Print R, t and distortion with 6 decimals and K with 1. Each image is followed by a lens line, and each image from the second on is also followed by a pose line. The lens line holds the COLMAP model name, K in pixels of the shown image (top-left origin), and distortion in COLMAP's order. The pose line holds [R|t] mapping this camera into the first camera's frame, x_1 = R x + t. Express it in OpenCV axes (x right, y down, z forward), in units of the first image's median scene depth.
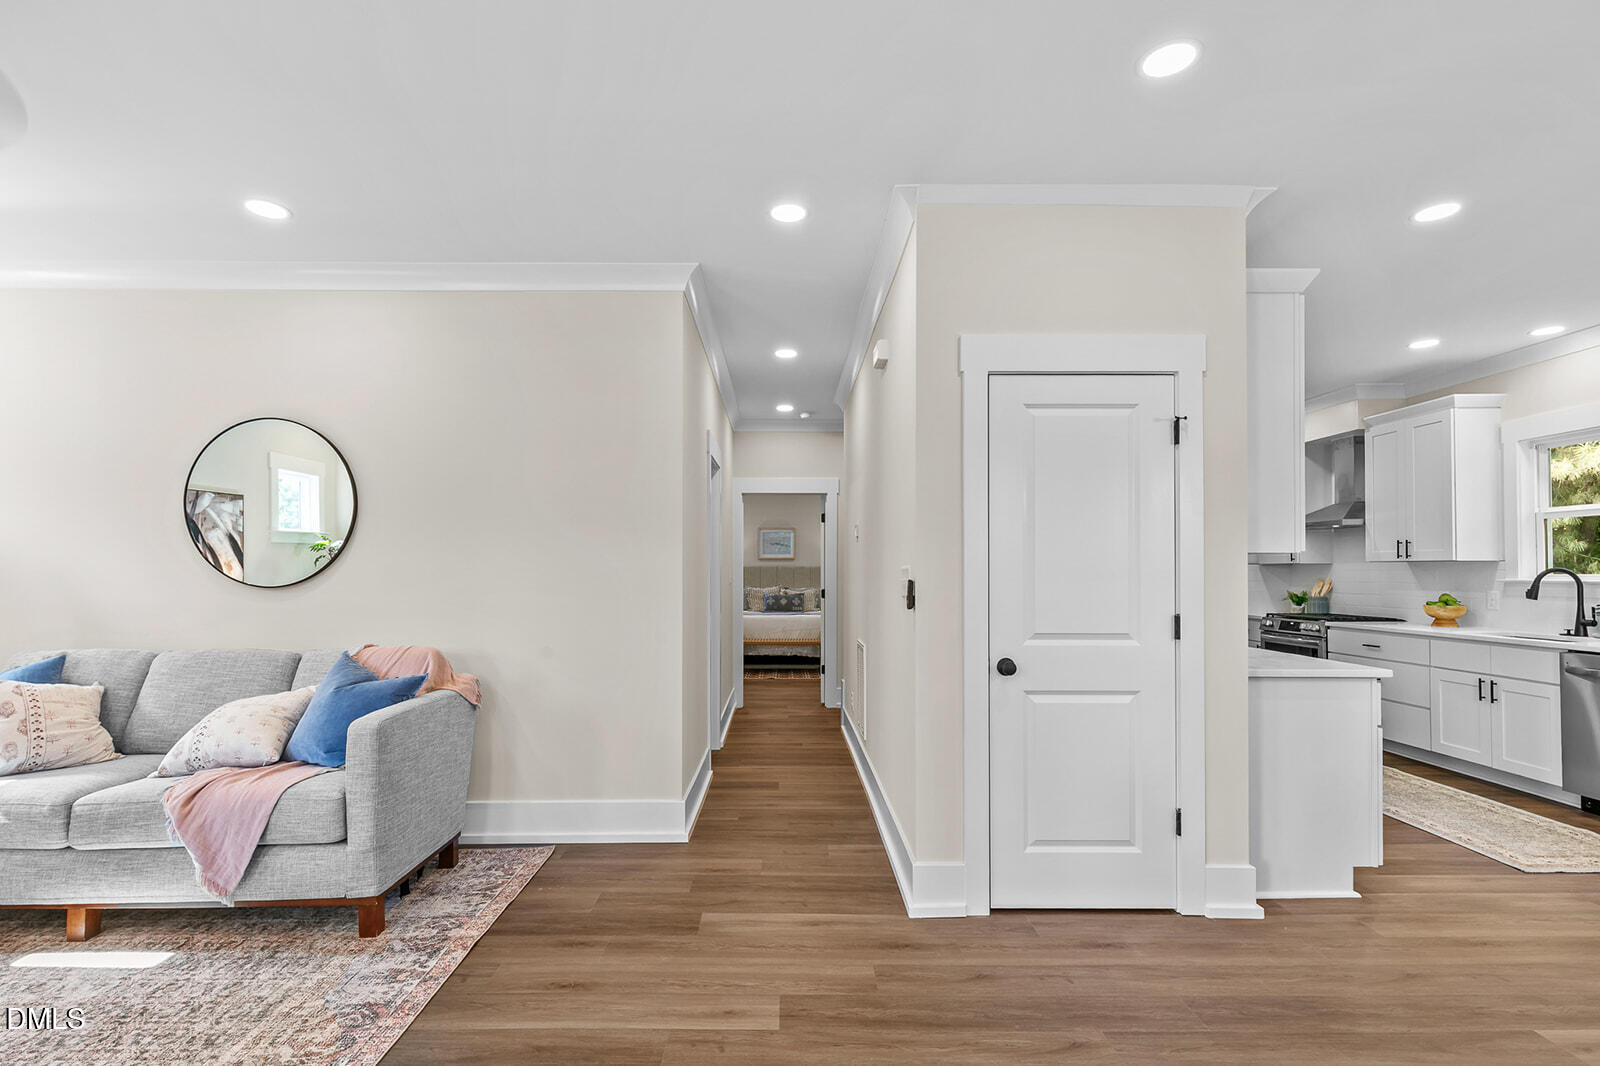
lens RADIAL K [[736.8, 0, 795.8], [0, 736.8, 563.8], [0, 0, 1]] dist [0.003859, 0.000462]
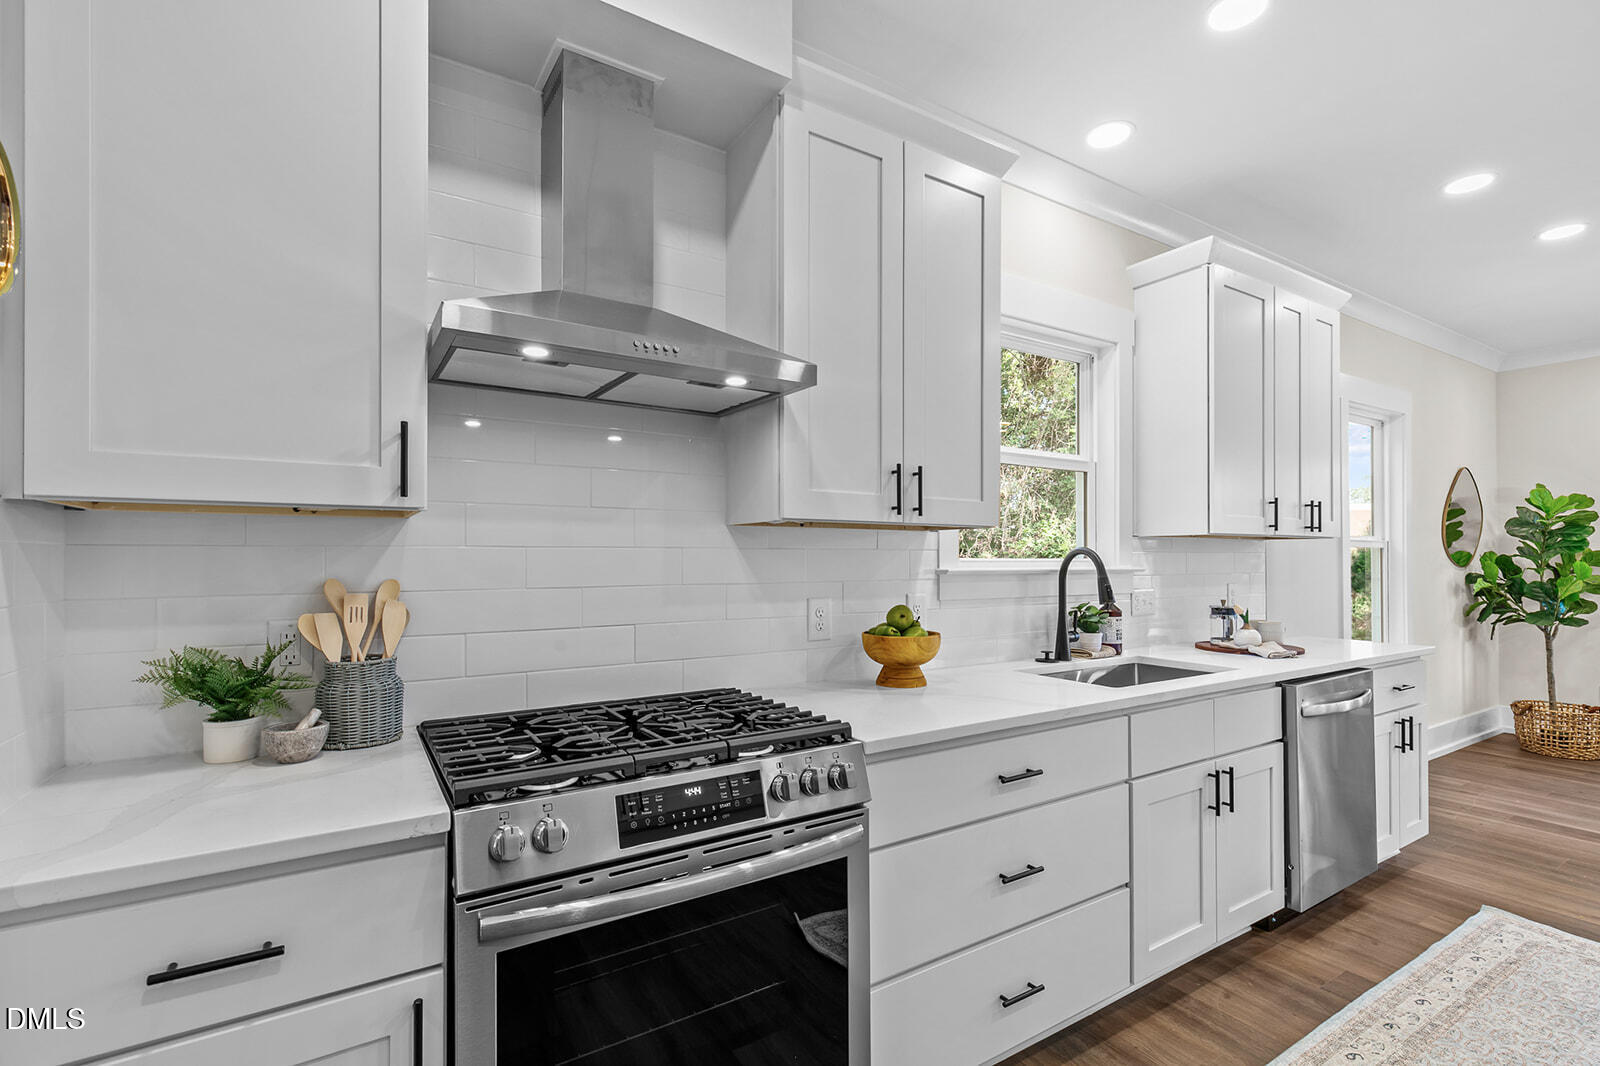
lens RADIAL K [[747.2, 0, 836.2], [0, 747.2, 546.5], [0, 0, 1]] dist [0.003176, 0.000384]
pose [[-0.540704, 0.007944, 0.841175, 0.541153], [-0.013599, 0.999742, -0.018183, 0.015498], [-0.841103, -0.021271, -0.540457, 1.249446]]
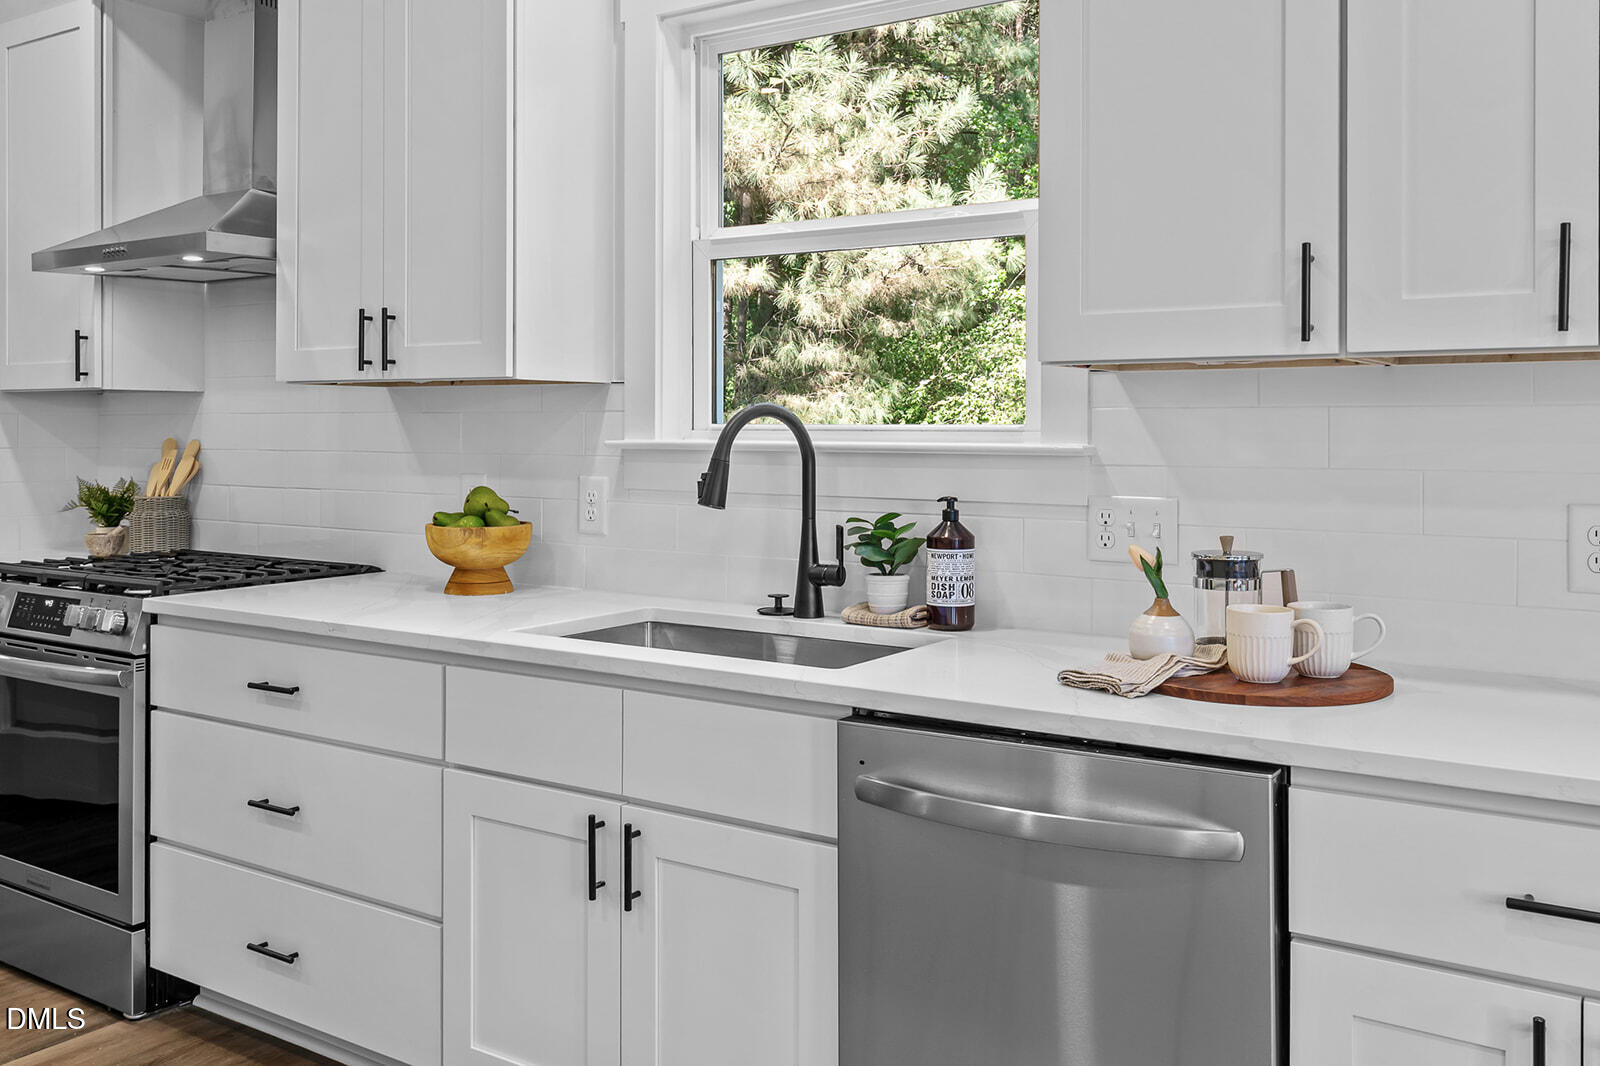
lens RADIAL K [[1382.1, 0, 801.2], [0, 1382.1, 435.5], [0, 0, 1]] dist [-0.011555, -0.005005]
pose [[0.562669, 0.000102, 0.826682, 0.470994], [-0.014184, 0.999854, 0.009531, 0.011271], [-0.826561, -0.017088, 0.562588, 0.558745]]
